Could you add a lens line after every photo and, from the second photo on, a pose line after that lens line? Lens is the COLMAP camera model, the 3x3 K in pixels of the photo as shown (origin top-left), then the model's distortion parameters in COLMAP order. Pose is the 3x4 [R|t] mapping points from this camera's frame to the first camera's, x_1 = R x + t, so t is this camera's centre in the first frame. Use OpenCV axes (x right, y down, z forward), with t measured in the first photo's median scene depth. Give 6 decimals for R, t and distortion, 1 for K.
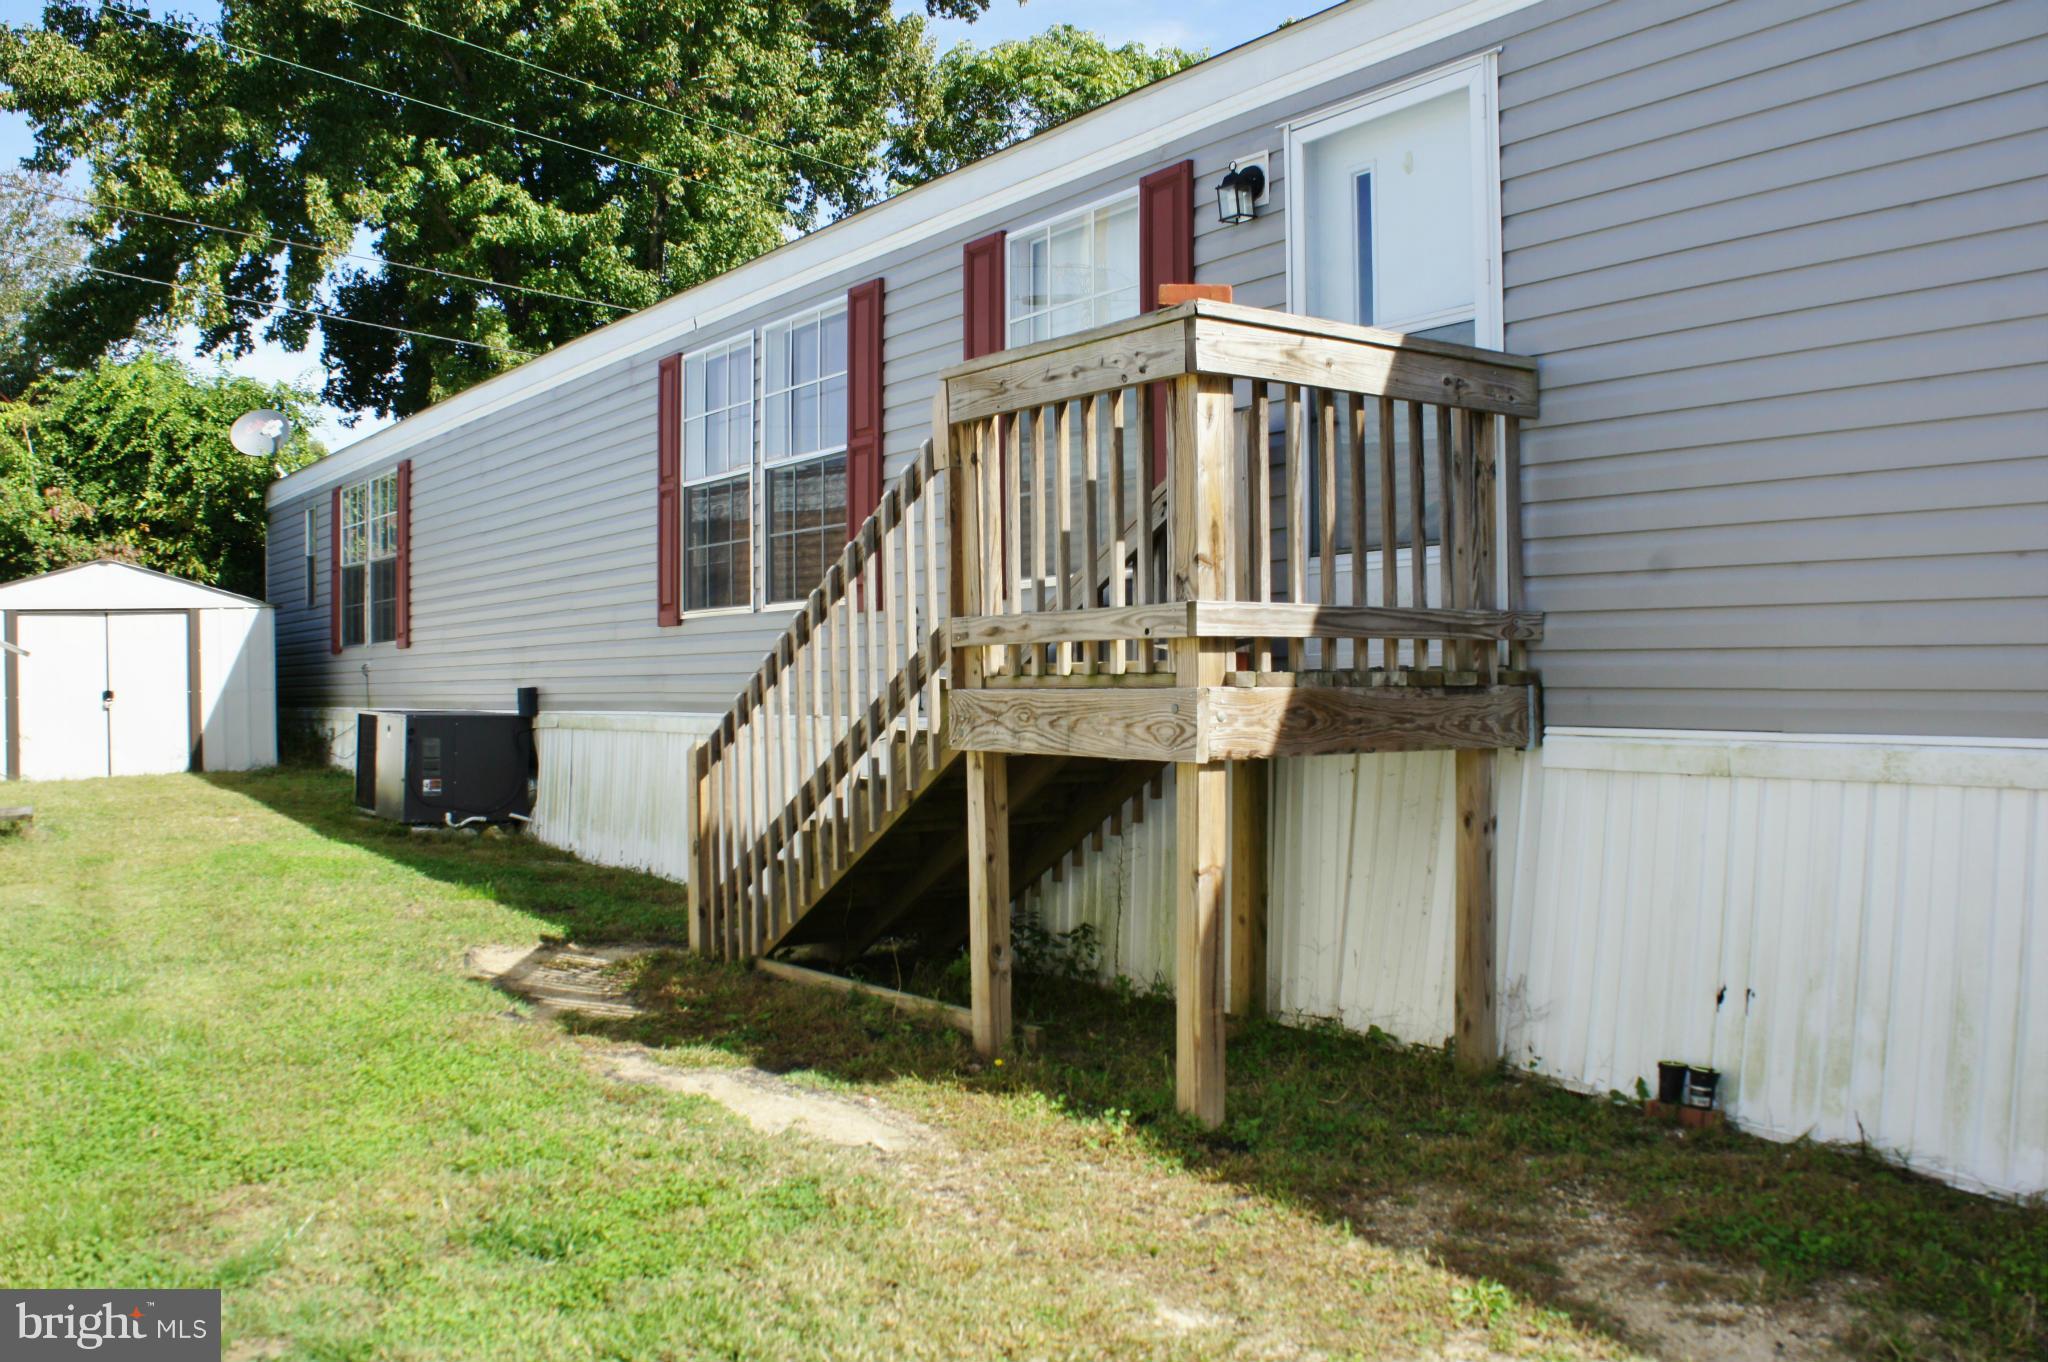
lens RADIAL K [[1930.4, 0, 1024.0], [0, 1930.4, 681.0], [0, 0, 1]] dist [-0.098723, 0.131017]
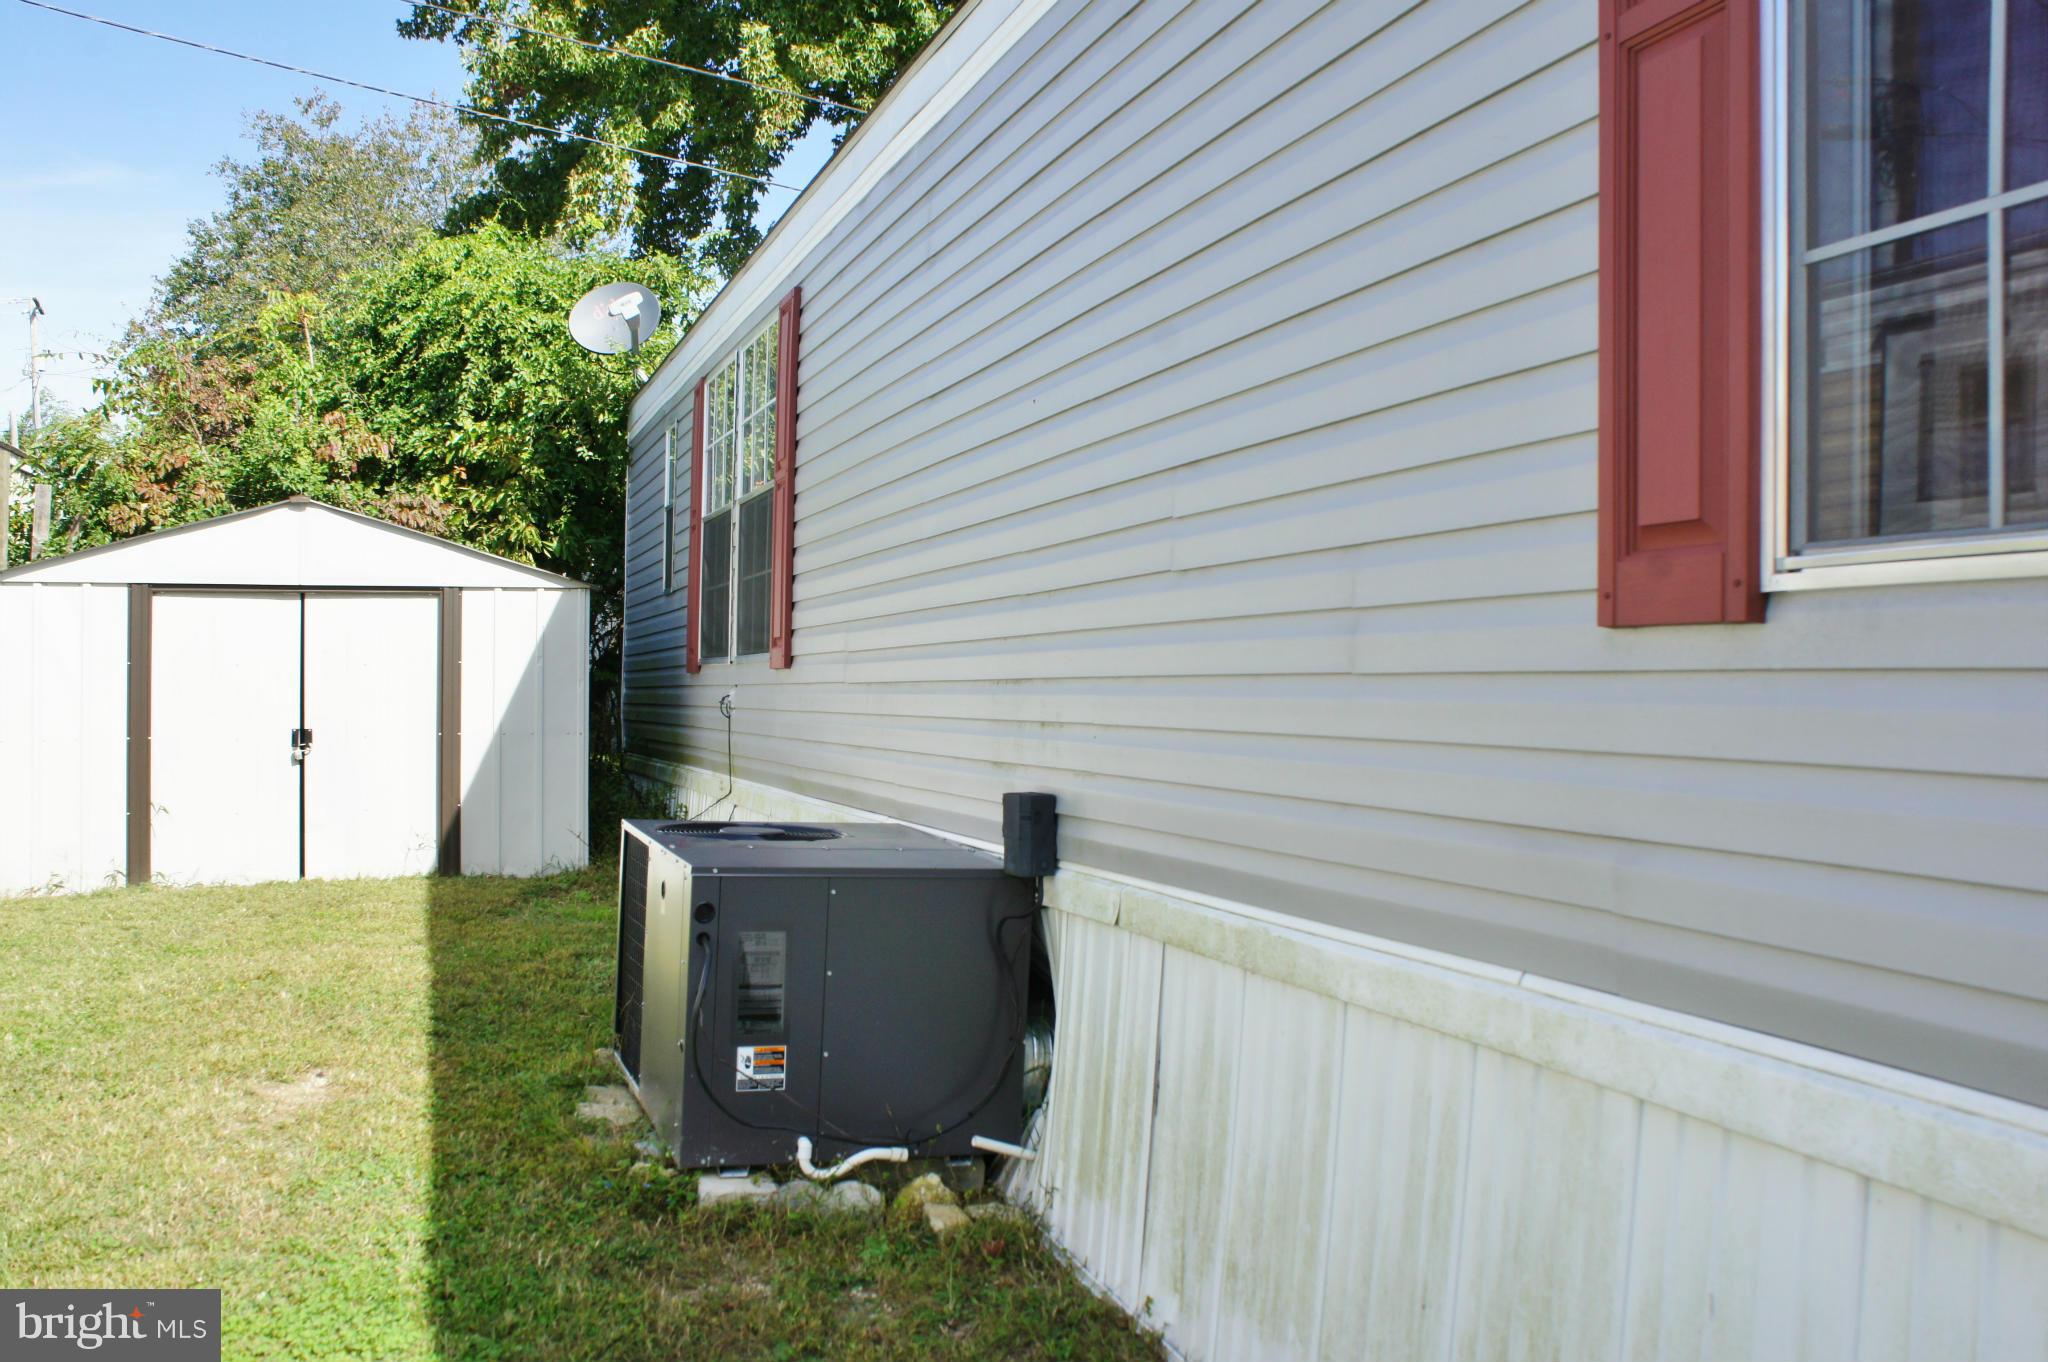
lens RADIAL K [[1930.4, 0, 1024.0], [0, 1930.4, 681.0], [0, 0, 1]] dist [-0.098723, 0.131017]
pose [[0.969144, 0.022793, -0.245441, -0.128246], [-0.024567, 0.999689, -0.004167, -0.012108], [0.245270, 0.010068, 0.969403, 0.485098]]
